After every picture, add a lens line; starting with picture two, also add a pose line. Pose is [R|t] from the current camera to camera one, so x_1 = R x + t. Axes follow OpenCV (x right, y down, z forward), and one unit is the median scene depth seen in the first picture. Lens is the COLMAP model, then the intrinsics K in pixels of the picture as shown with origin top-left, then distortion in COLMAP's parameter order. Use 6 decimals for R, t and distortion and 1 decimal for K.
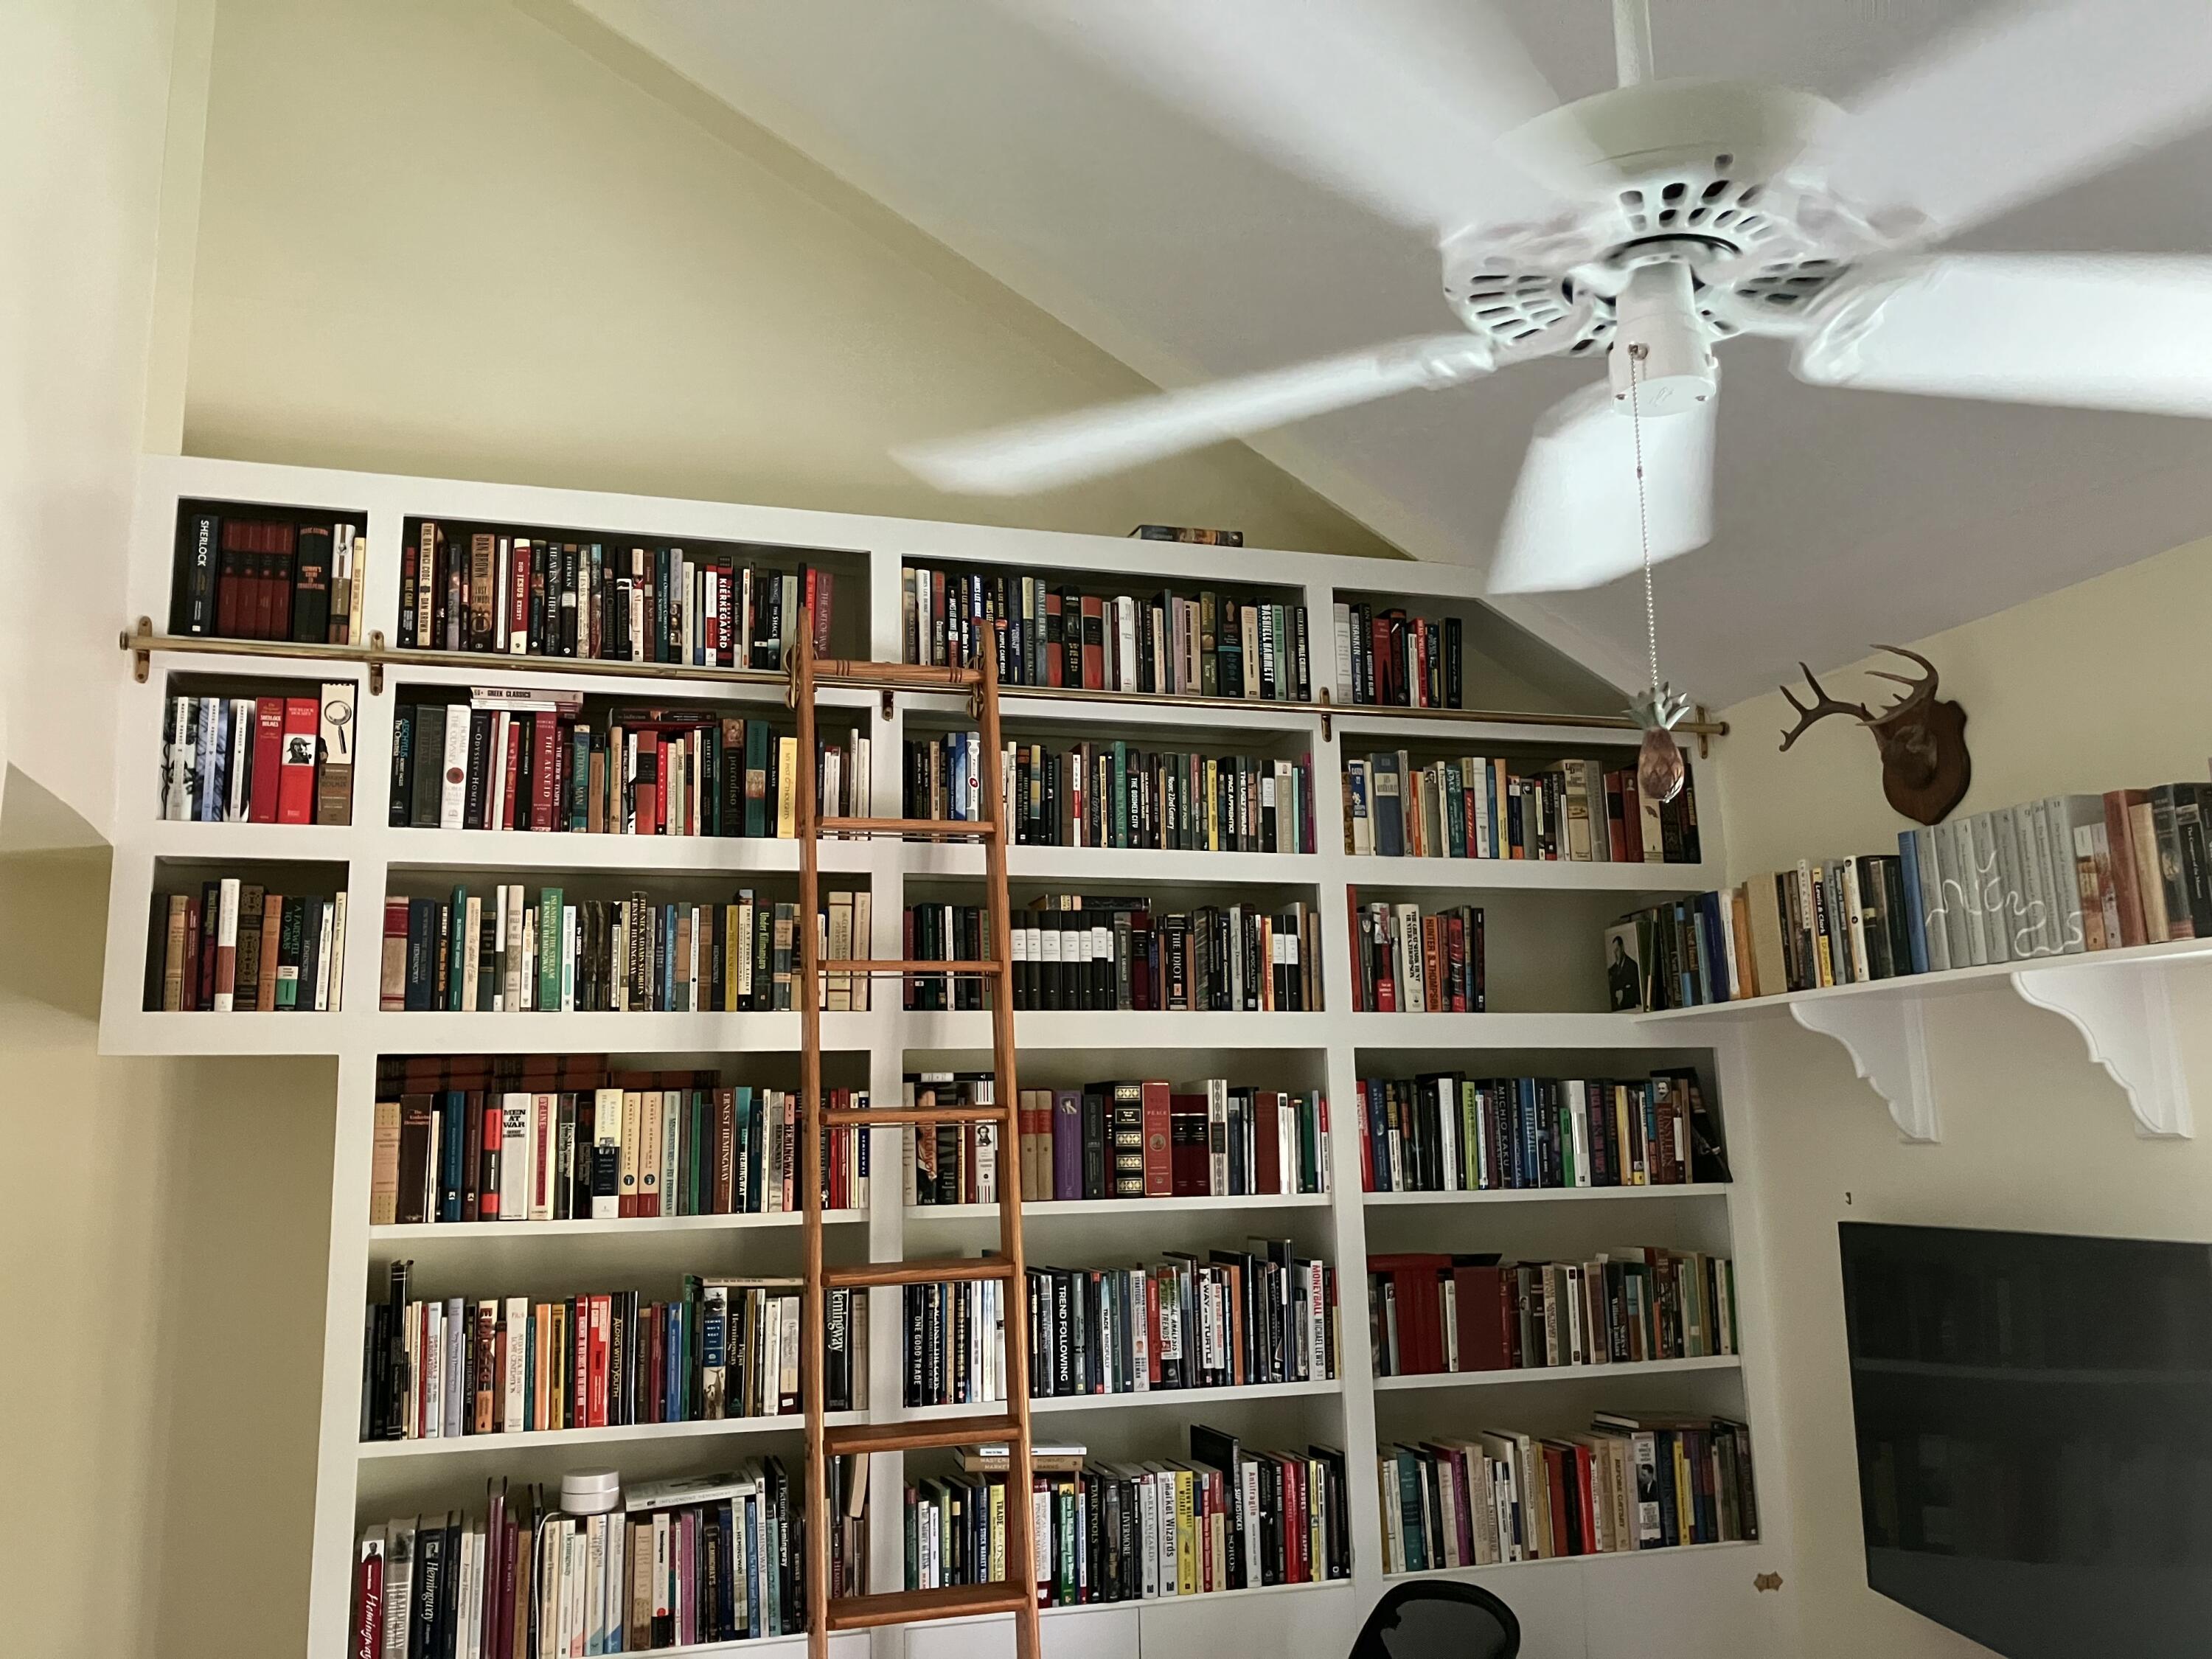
lens RADIAL K [[1865.0, 0, 1099.6], [0, 1865.0, 812.4], [0, 0, 1]] dist [-0.010328, 0.064926]
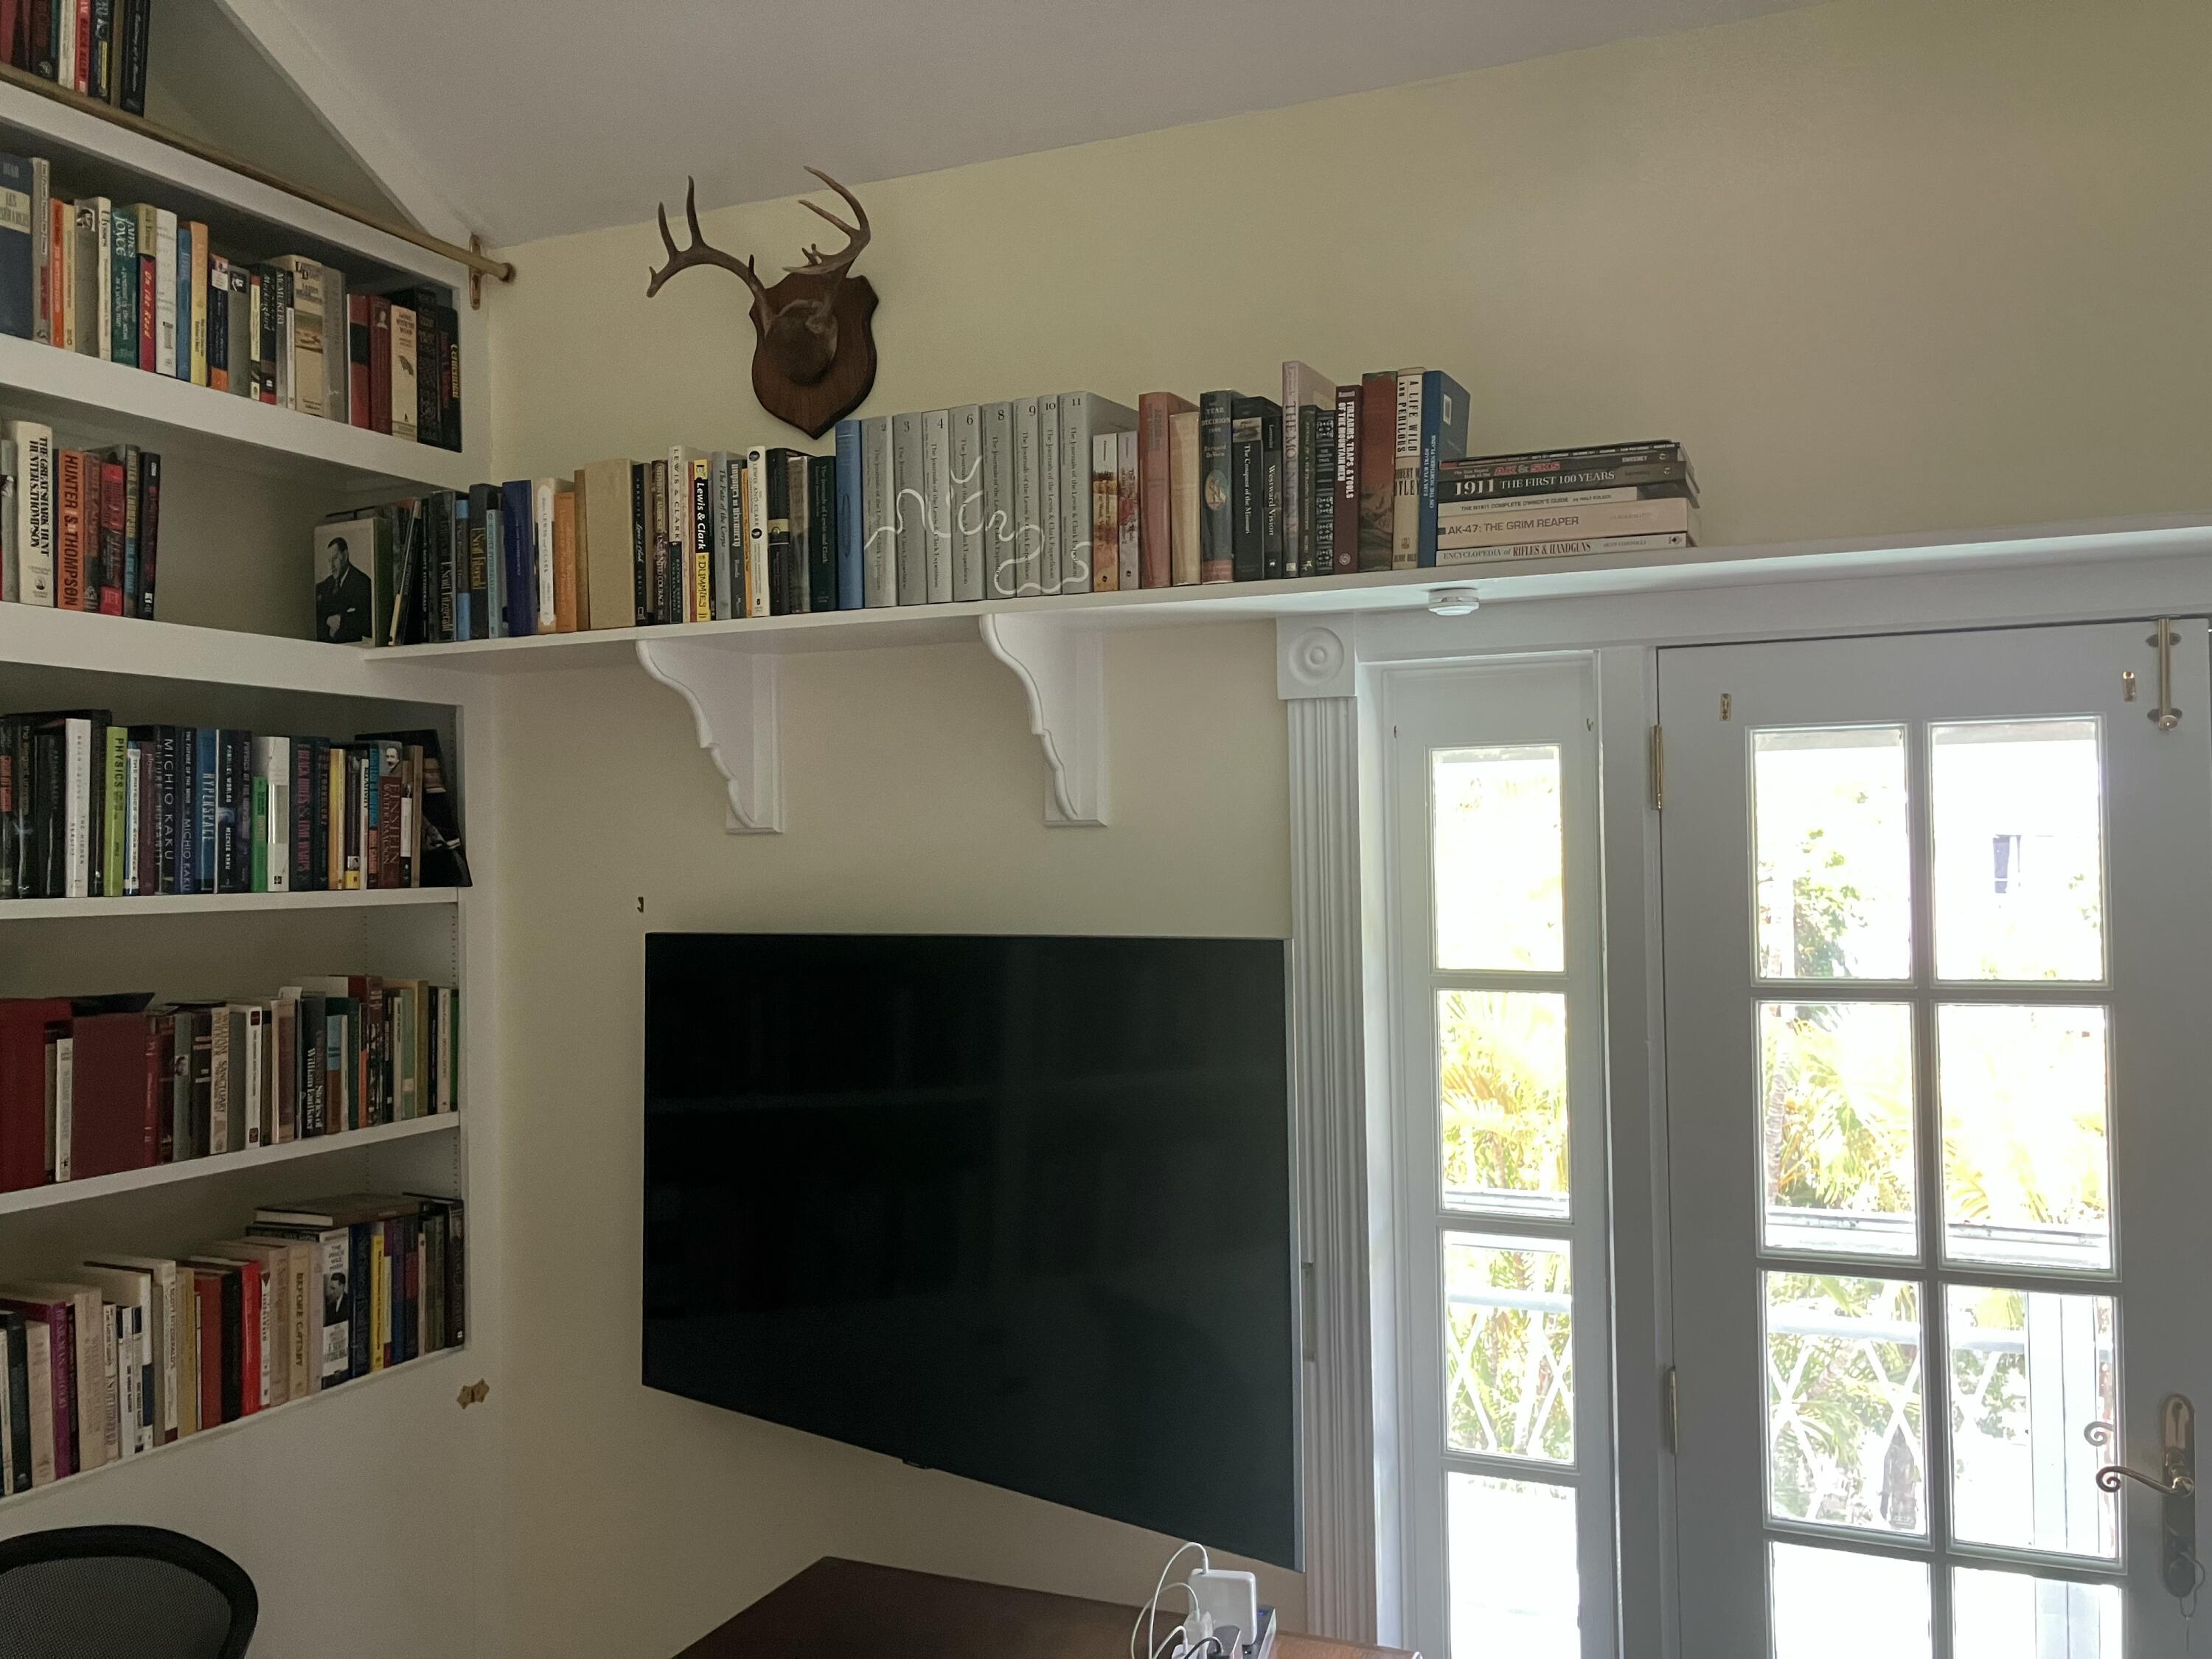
lens RADIAL K [[1865.0, 0, 1099.6], [0, 1865.0, 812.4], [0, 0, 1]] dist [-0.010328, 0.064926]
pose [[0.679633, 0.030168, 0.732931, -0.037135], [-0.137066, 0.986780, 0.086482, 0.073323], [-0.720633, -0.159236, 0.674783, 0.334059]]
